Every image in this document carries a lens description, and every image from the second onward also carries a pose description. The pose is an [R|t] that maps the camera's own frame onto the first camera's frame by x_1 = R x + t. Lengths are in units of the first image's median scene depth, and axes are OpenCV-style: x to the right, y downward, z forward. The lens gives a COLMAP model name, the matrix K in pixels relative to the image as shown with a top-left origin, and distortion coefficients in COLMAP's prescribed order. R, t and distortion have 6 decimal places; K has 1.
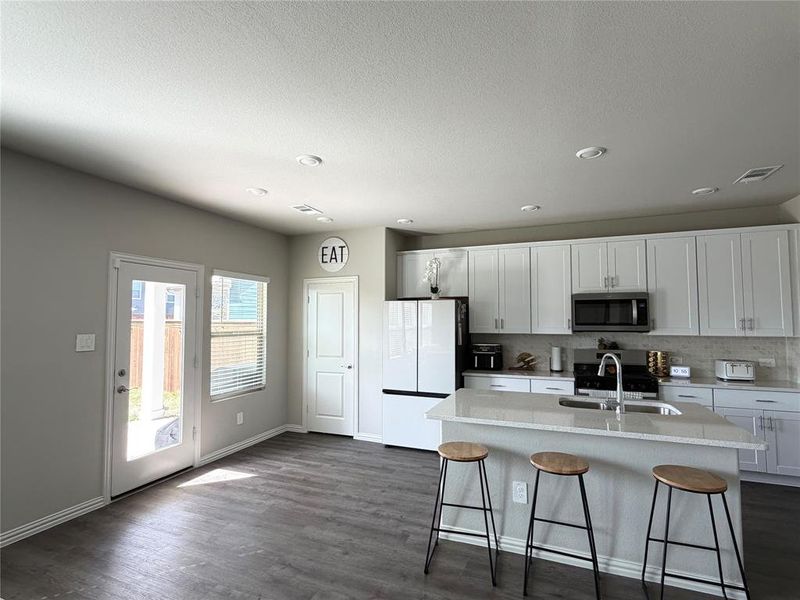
lens RADIAL K [[393.1, 0, 400.4], [0, 393.1, 301.1], [0, 0, 1]] dist [0.003274, 0.001112]
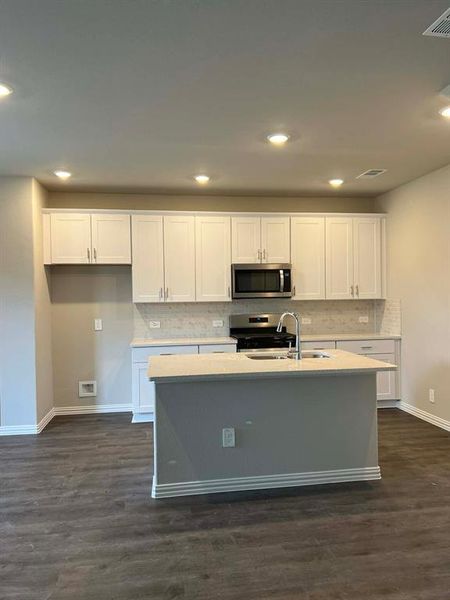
lens RADIAL K [[451.2, 0, 225.7], [0, 451.2, 299.3], [0, 0, 1]] dist [0.044873, -0.008385]
pose [[0.860738, -0.014811, 0.508832, -0.216273], [-0.011212, 0.998783, 0.048039, 0.021401], [-0.508924, -0.047054, 0.859524, -0.049824]]
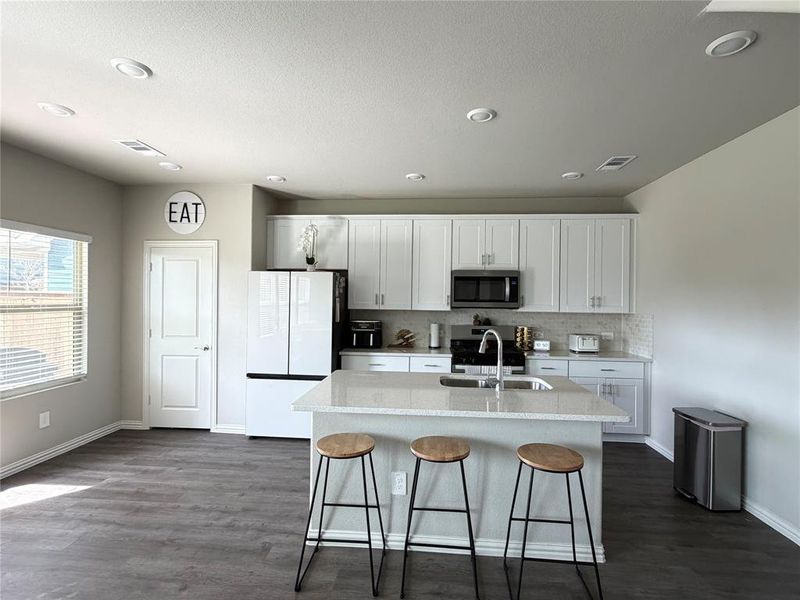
lens RADIAL K [[393.1, 0, 398.1], [0, 393.1, 299.6], [0, 0, 1]] dist [0.003274, 0.001112]
pose [[0.955971, 0.011771, 0.293226, 0.019140], [-0.028072, 0.998281, 0.051447, 0.010039], [-0.292117, -0.057414, 0.954658, 0.097937]]
